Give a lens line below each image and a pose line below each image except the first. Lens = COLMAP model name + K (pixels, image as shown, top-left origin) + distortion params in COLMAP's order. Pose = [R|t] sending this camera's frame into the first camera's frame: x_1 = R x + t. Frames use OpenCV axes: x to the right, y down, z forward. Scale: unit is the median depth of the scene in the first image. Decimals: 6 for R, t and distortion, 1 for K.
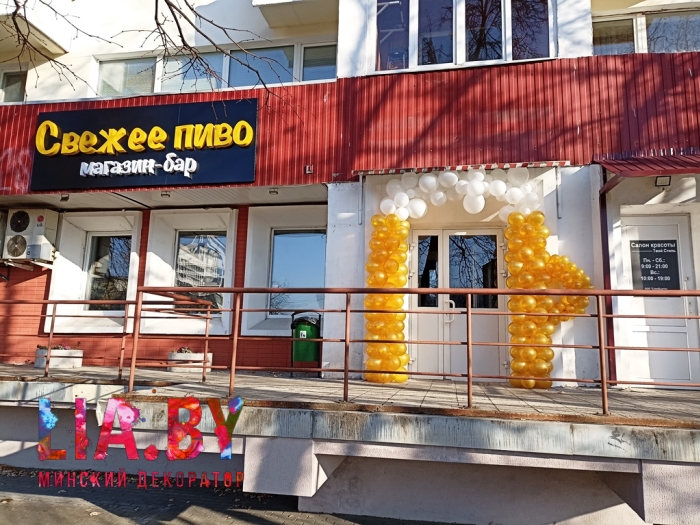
lens RADIAL K [[513.6, 0, 350.0], [0, 513.6, 262.5], [0, 0, 1]] dist [0.044003, -0.027380]
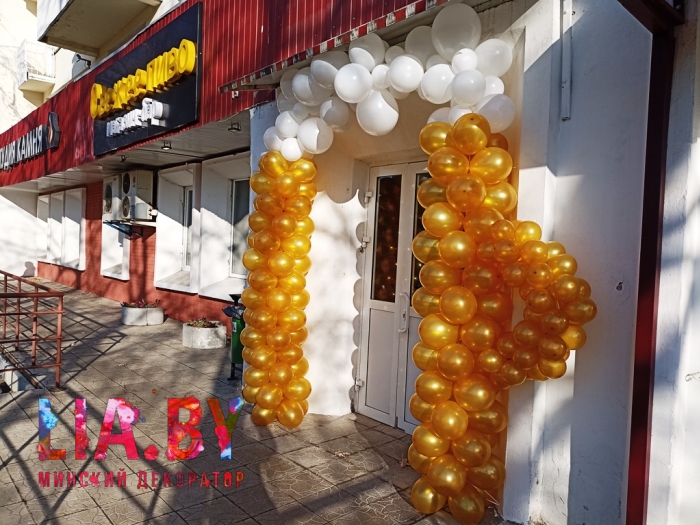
lens RADIAL K [[513.6, 0, 350.0], [0, 513.6, 262.5], [0, 0, 1]] dist [0.044003, -0.027380]
pose [[0.797853, 0.025173, -0.602326, 0.482240], [0.073935, 0.987499, 0.139207, -0.042260], [0.598301, -0.155600, 0.786018, 0.536078]]
